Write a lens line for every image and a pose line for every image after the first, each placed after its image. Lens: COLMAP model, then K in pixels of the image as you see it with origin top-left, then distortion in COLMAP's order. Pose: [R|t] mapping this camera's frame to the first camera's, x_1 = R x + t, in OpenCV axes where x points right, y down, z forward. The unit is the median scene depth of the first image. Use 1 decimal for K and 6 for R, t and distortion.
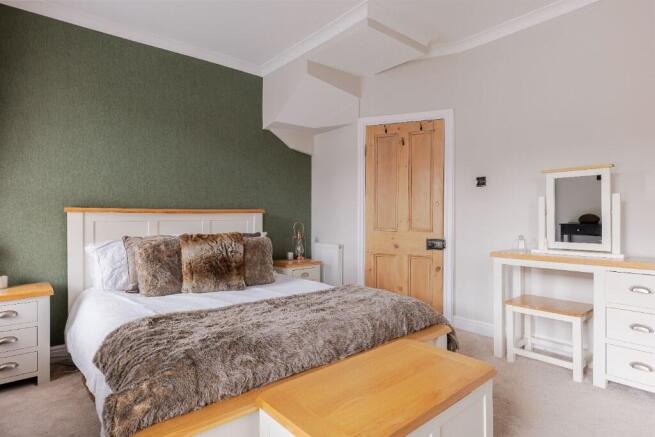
lens RADIAL K [[360.4, 0, 327.5], [0, 360.4, 218.5], [0, 0, 1]] dist [-0.001382, -0.000543]
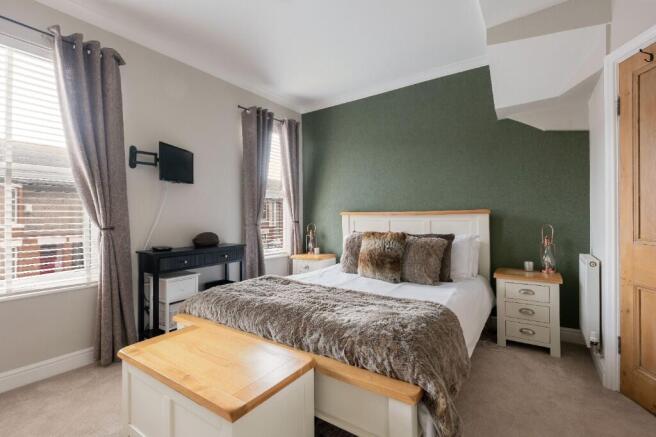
lens RADIAL K [[303.3, 0, 323.8], [0, 303.3, 214.0], [0, 0, 1]] dist [0.002995, 0.000042]
pose [[0.242615, -0.007417, -0.970094, 0.505339], [0.001274, 0.999972, -0.007327, -0.009338], [0.970122, 0.000542, 0.242618, 0.443824]]
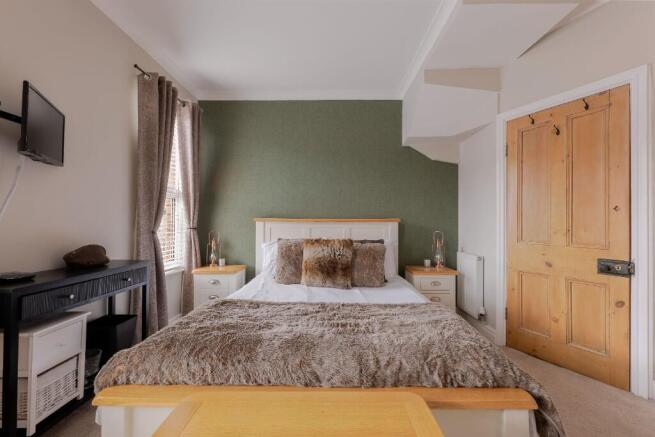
lens RADIAL K [[280.1, 0, 327.5], [0, 280.1, 218.5], [0, 0, 1]] dist [0.000050, -0.000427]
pose [[0.750551, -0.006137, -0.660784, 0.243341], [-0.010328, 0.999726, -0.021015, -0.005411], [0.660732, 0.022597, 0.750282, 0.231332]]
